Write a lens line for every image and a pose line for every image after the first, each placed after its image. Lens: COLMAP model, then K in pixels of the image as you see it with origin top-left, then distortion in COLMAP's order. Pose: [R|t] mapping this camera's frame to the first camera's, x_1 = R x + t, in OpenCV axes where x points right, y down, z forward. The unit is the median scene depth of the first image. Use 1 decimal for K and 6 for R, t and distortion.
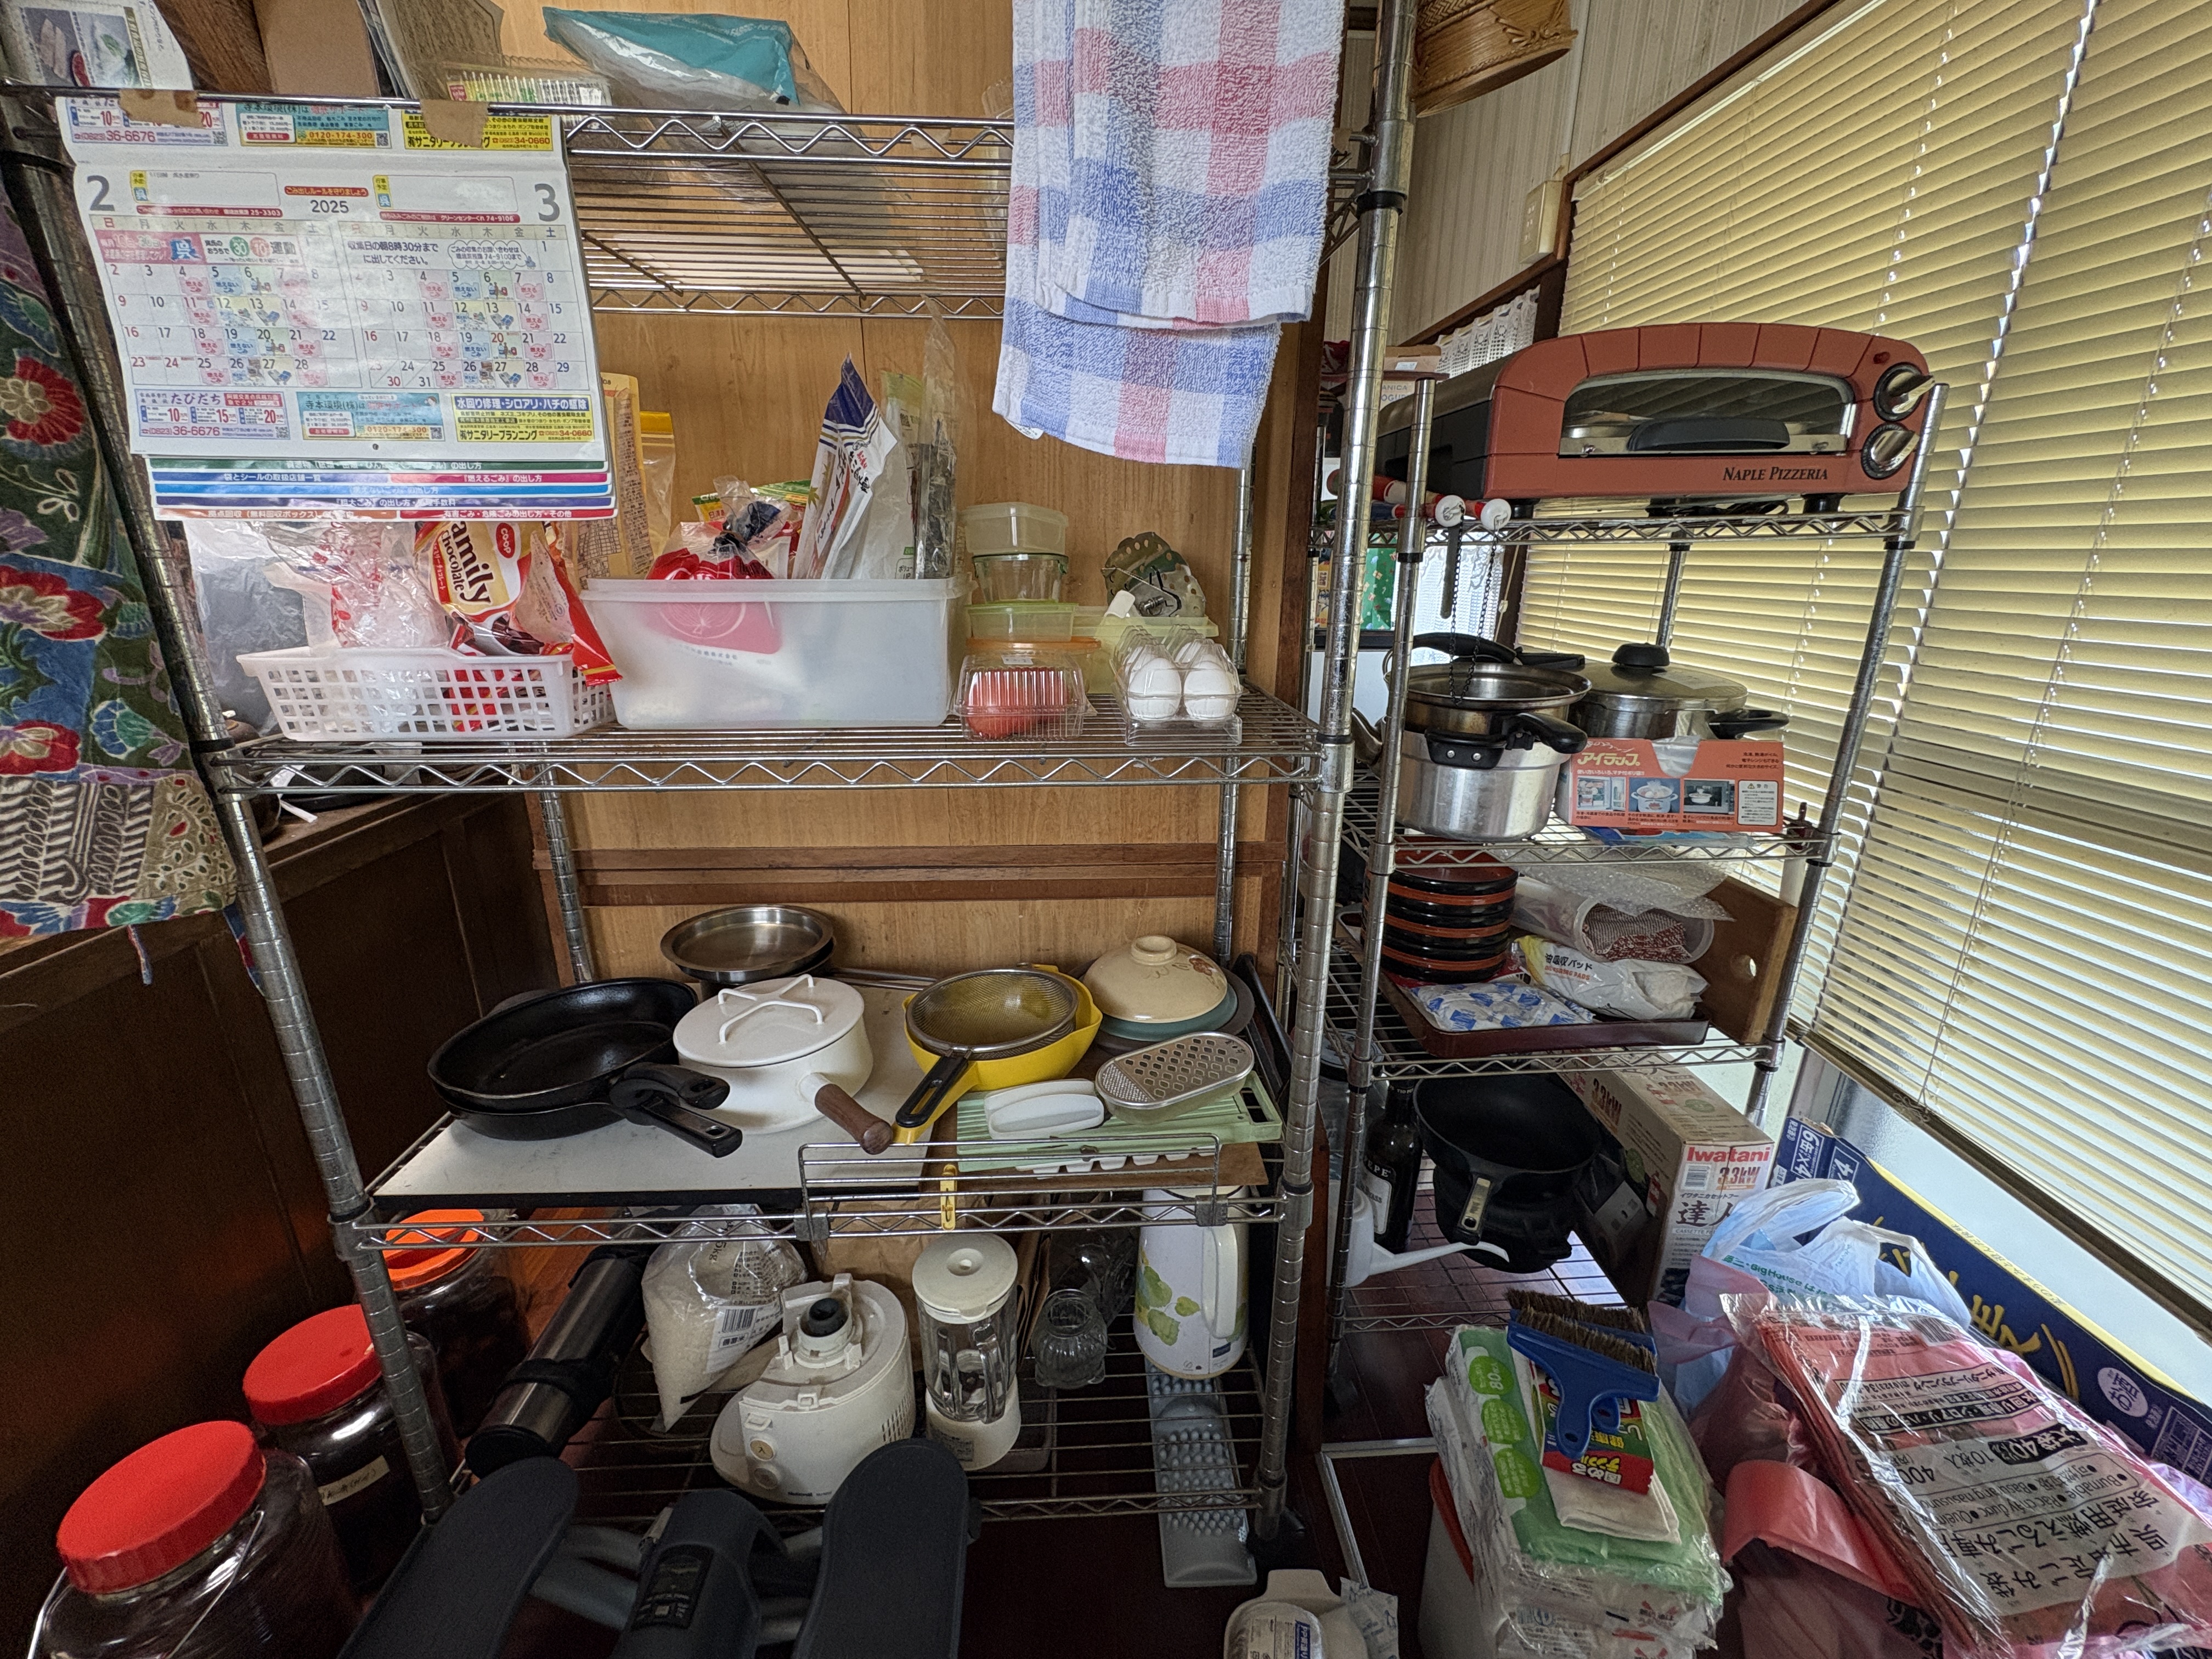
lens RADIAL K [[896.3, 0, 1106.0], [0, 896.3, 829.5], [0, 0, 1]] dist [-0.027651, 0.004744]
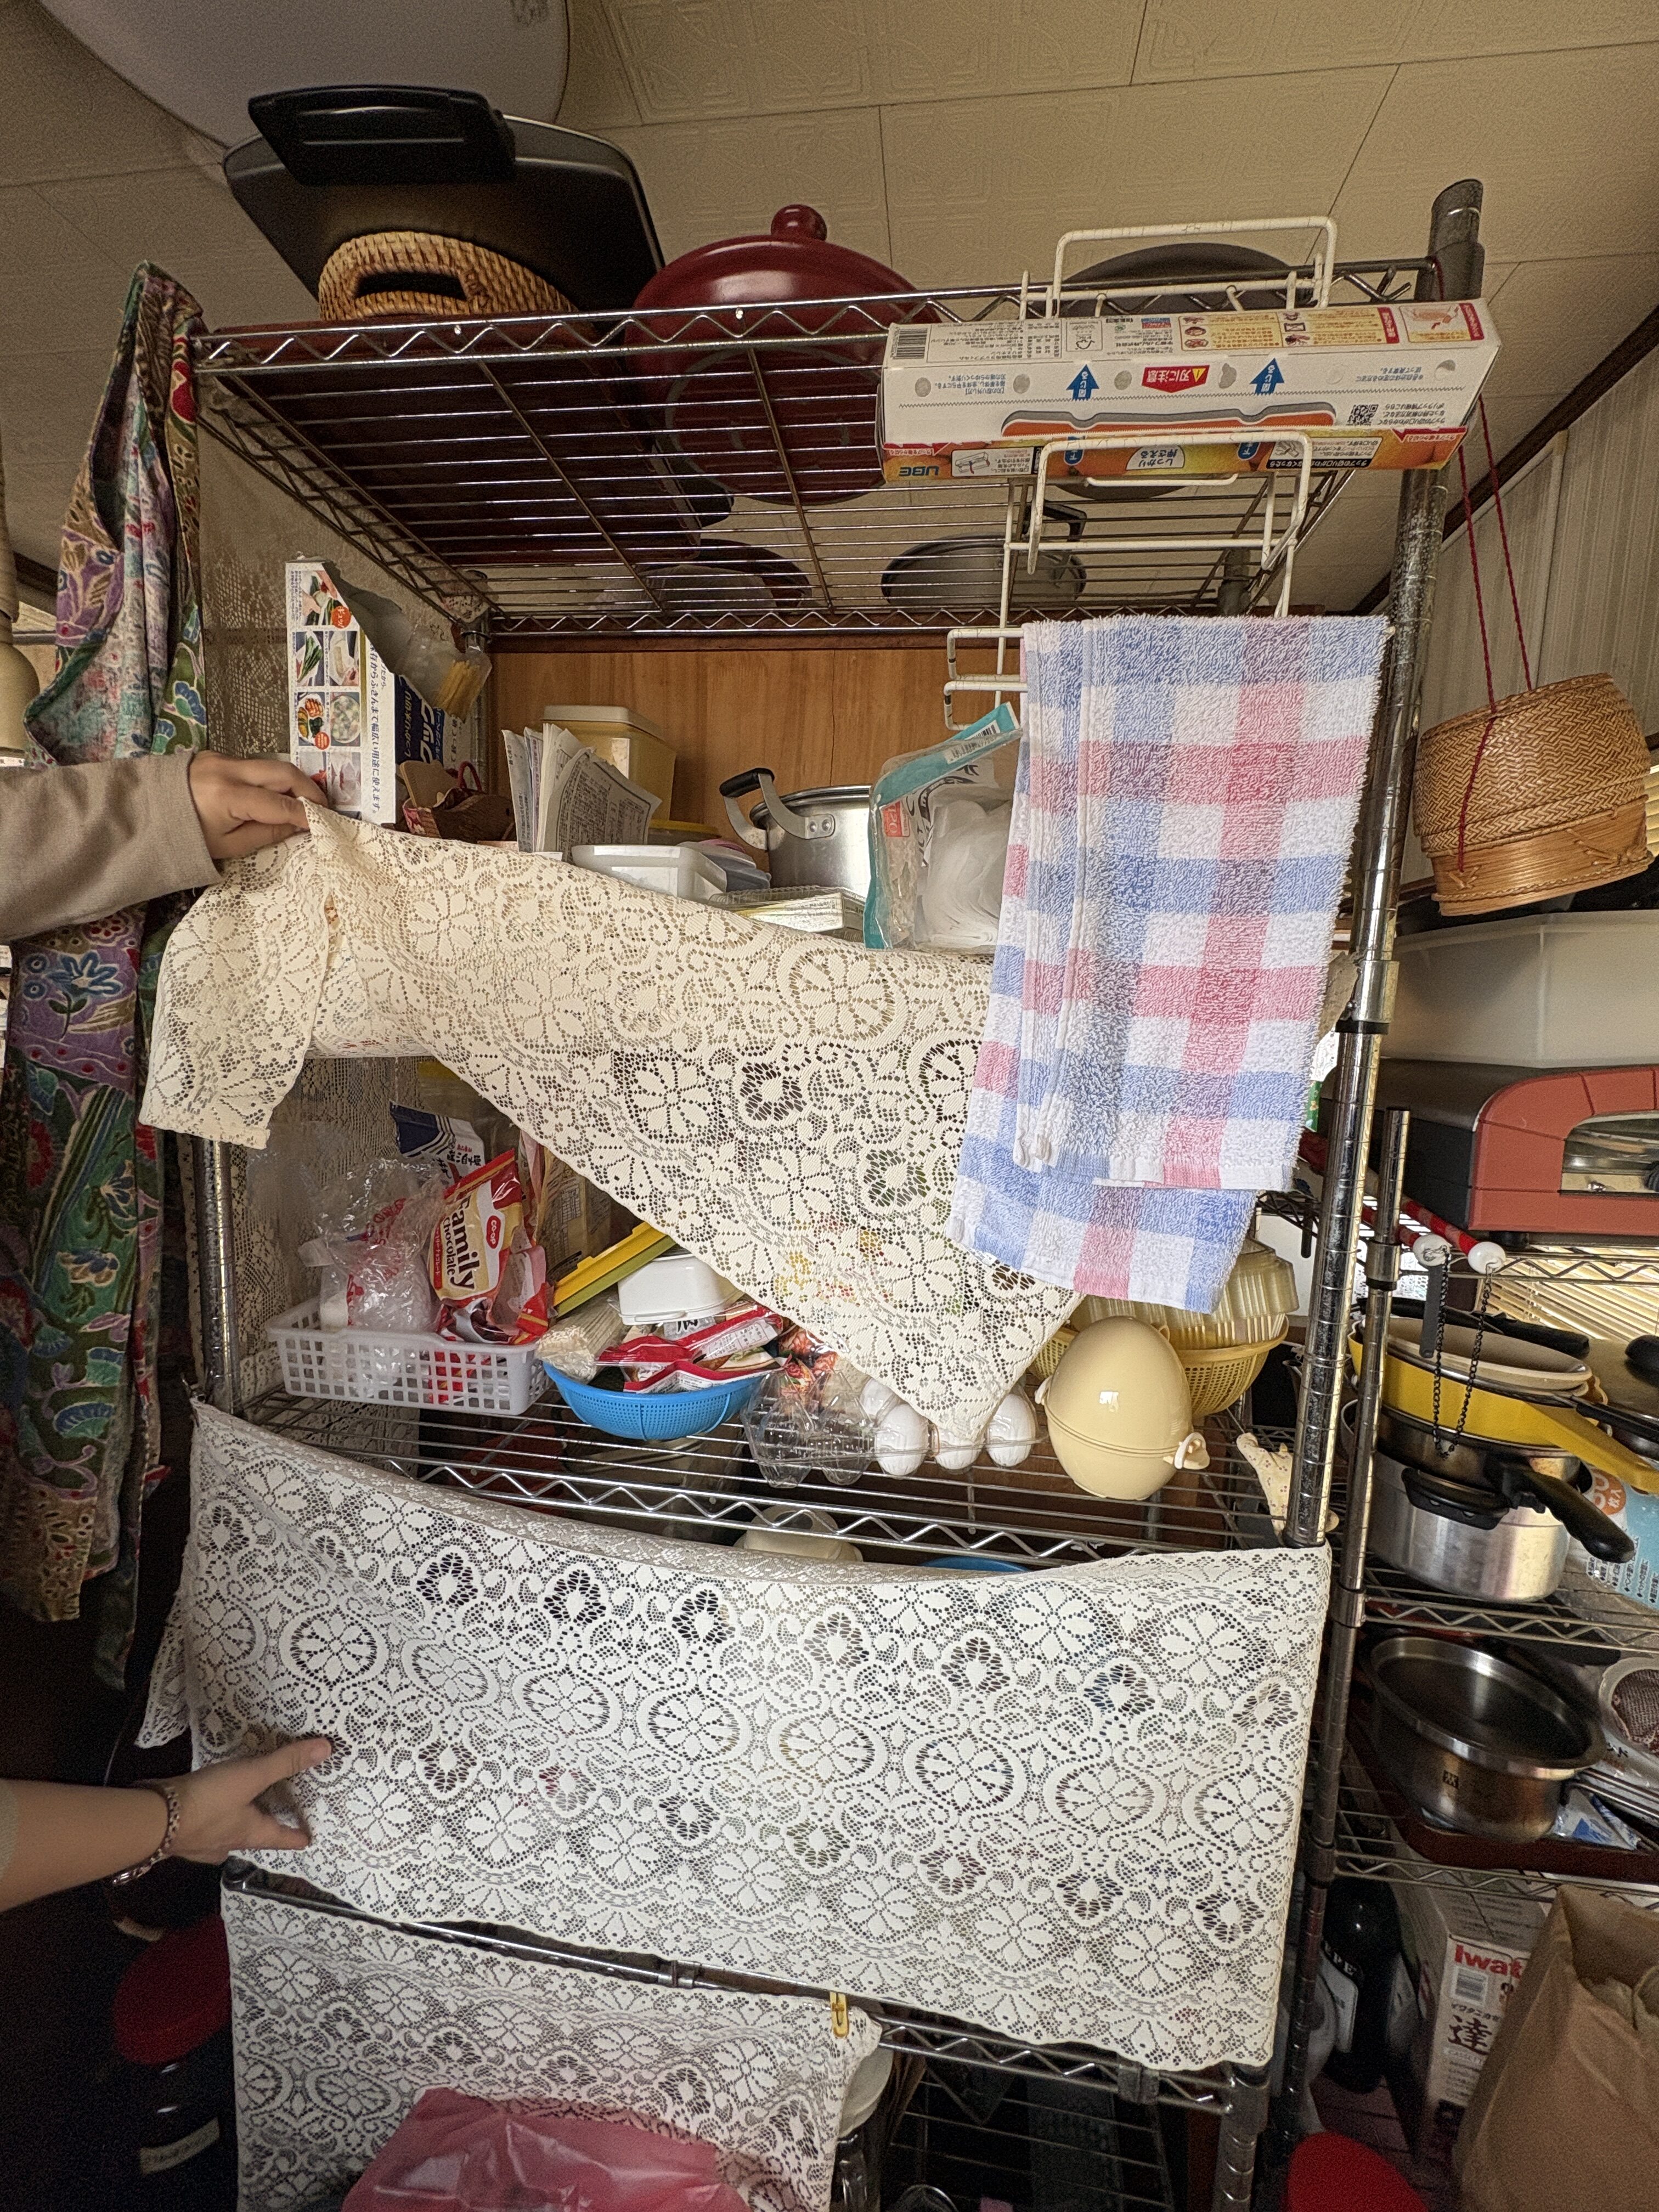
lens RADIAL K [[896.3, 0, 829.5], [0, 896.3, 1106.0], [0, 0, 1]] dist [-0.027651, 0.004744]
pose [[0.978626, 0.050468, -0.199360, -0.052943], [-0.090122, 0.976621, -0.195164, -0.302006], [0.184850, 0.208959, 0.960295, -0.031700]]
